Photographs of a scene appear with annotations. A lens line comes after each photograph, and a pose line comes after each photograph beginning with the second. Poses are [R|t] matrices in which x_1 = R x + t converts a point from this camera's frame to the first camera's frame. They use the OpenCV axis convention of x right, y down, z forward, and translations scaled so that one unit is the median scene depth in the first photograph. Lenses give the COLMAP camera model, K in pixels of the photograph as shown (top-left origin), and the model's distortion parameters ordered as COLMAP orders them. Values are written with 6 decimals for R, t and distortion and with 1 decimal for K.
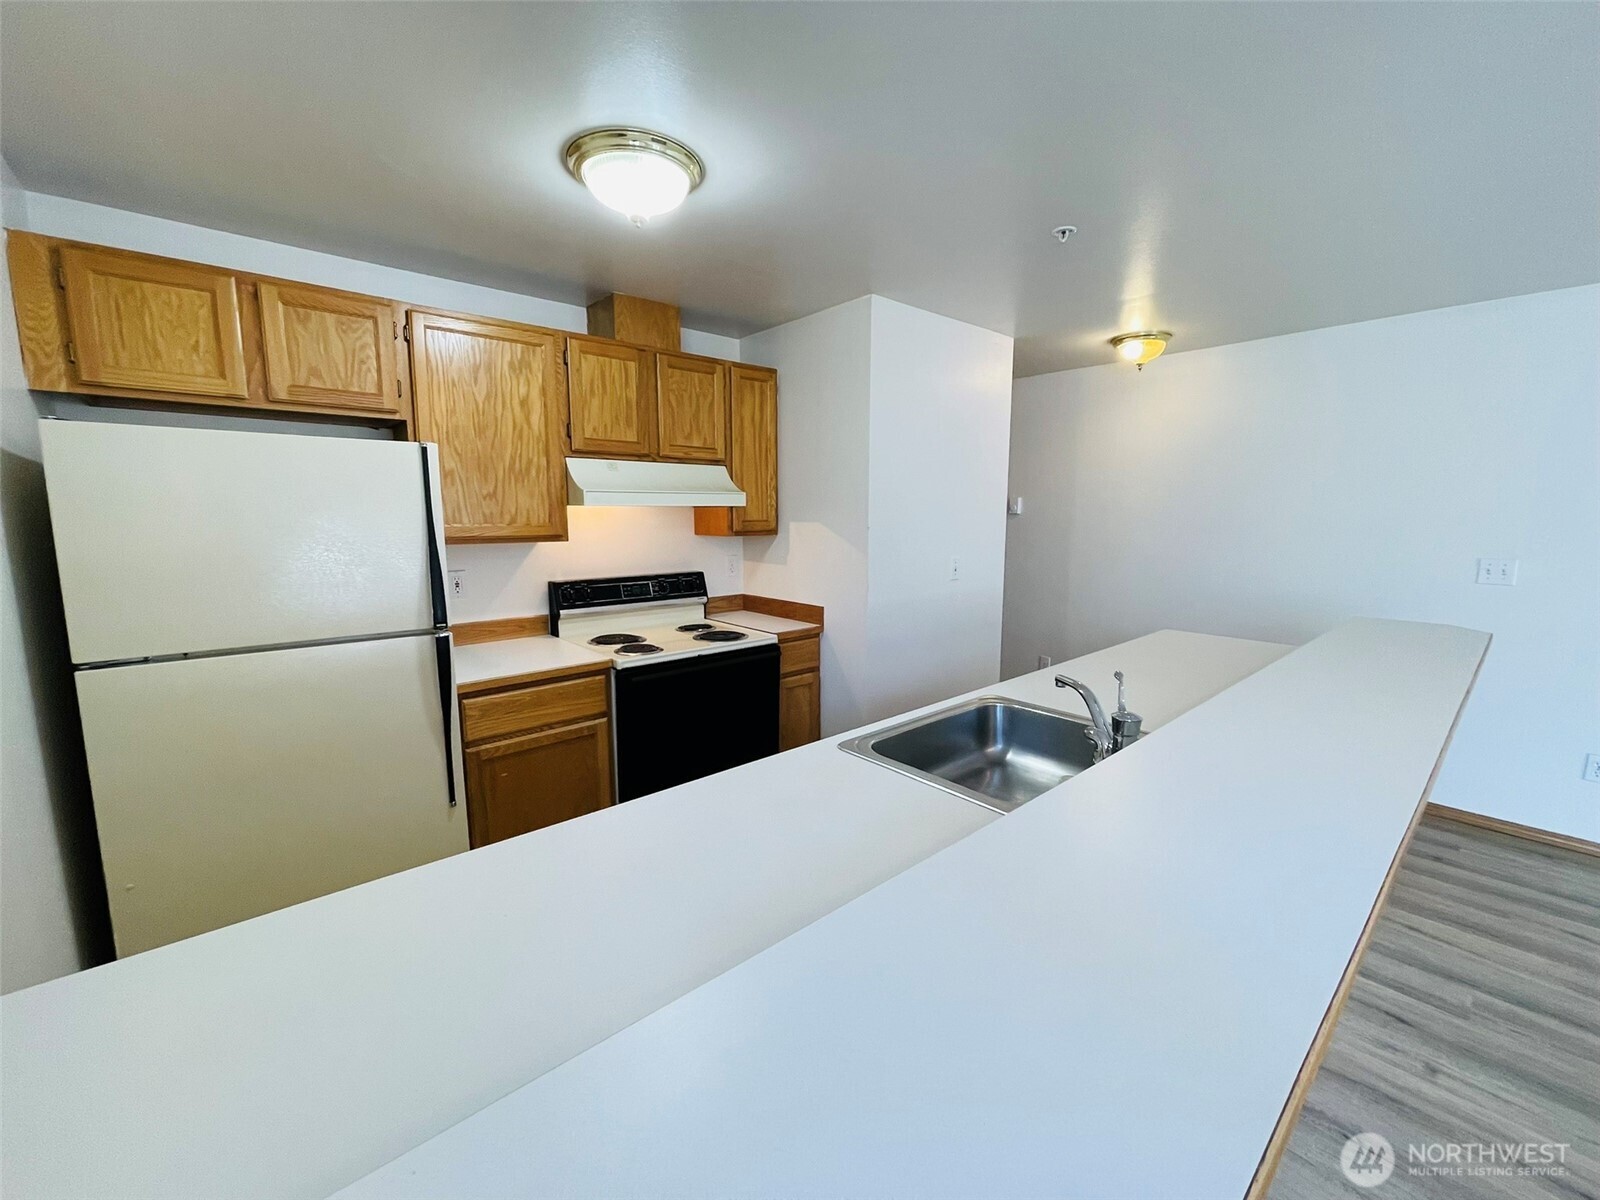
lens RADIAL K [[649.1, 0, 800.0], [0, 649.1, 600.0], [0, 0, 1]] dist [-0.000656, 0.000035]
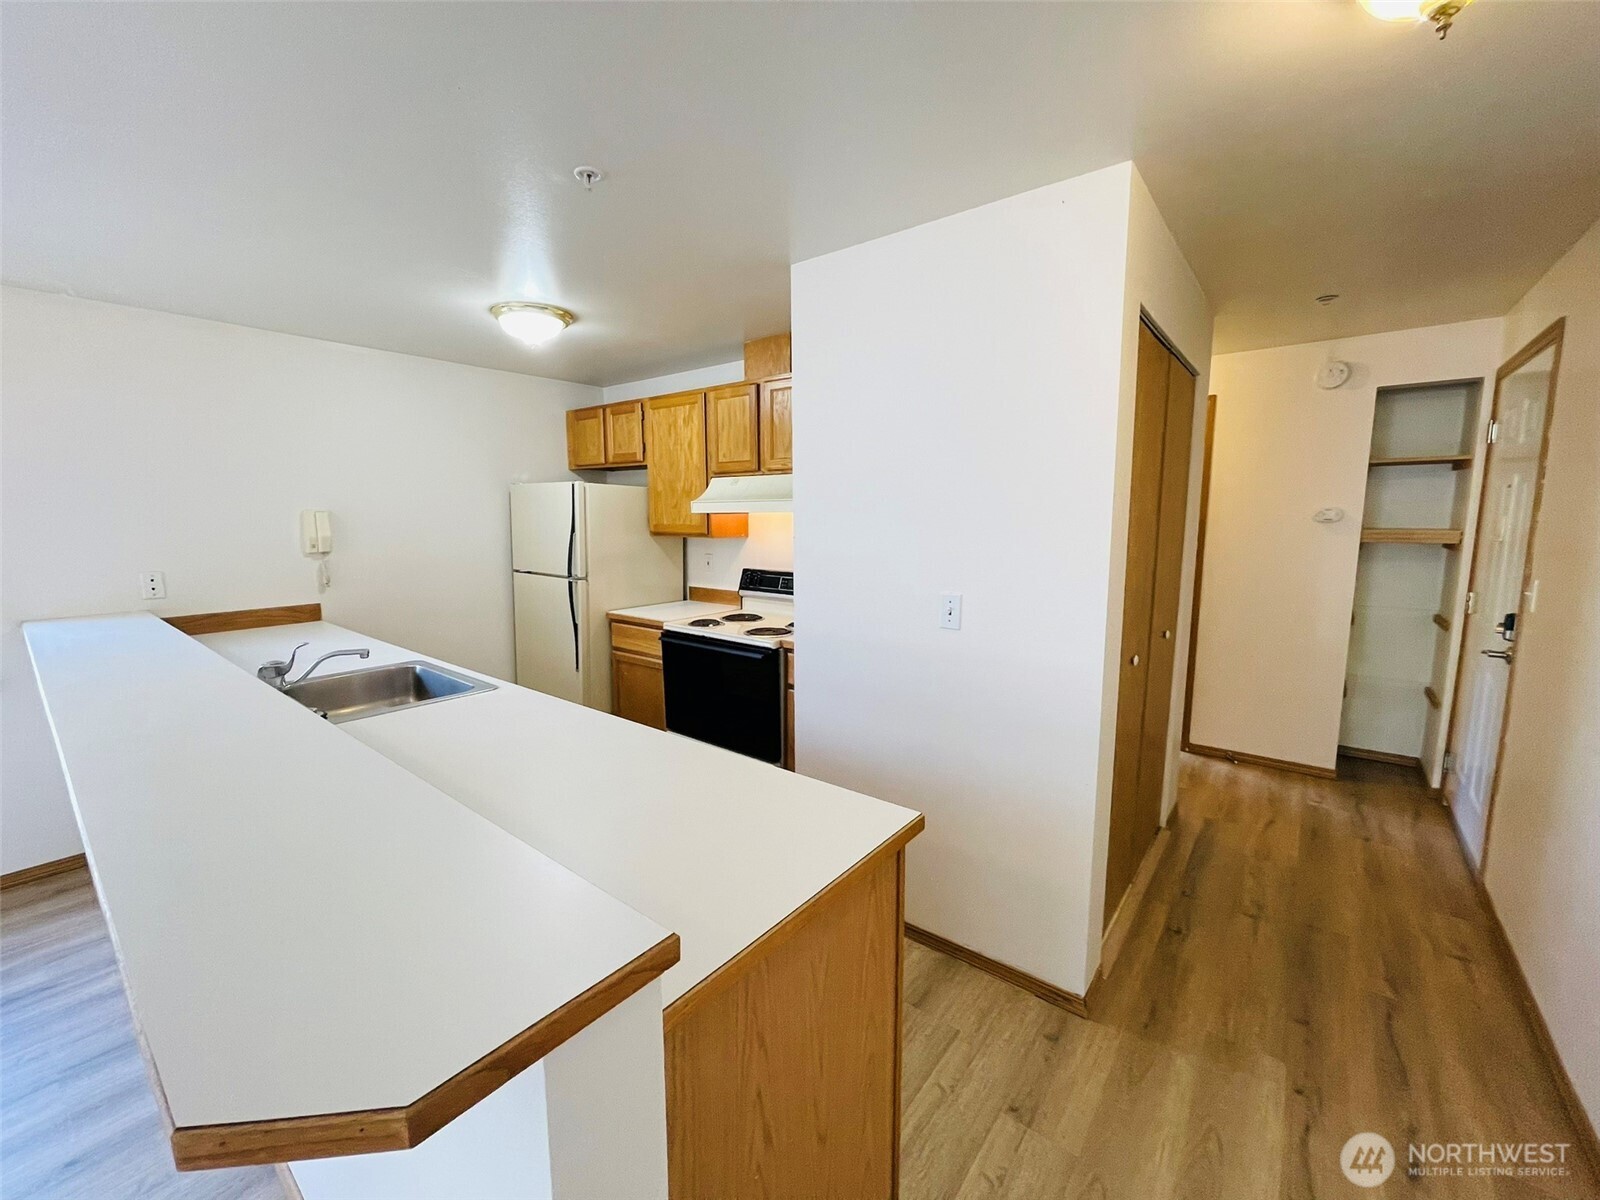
lens RADIAL K [[642.4, 0, 794.9], [0, 642.4, 608.8], [0, 0, 1]] dist [0.001596, 0.000846]
pose [[0.184372, 0.152078, -0.971020, 1.156945], [-0.132038, 0.982834, 0.128857, -0.158177], [0.973947, 0.104453, 0.201287, 1.014741]]
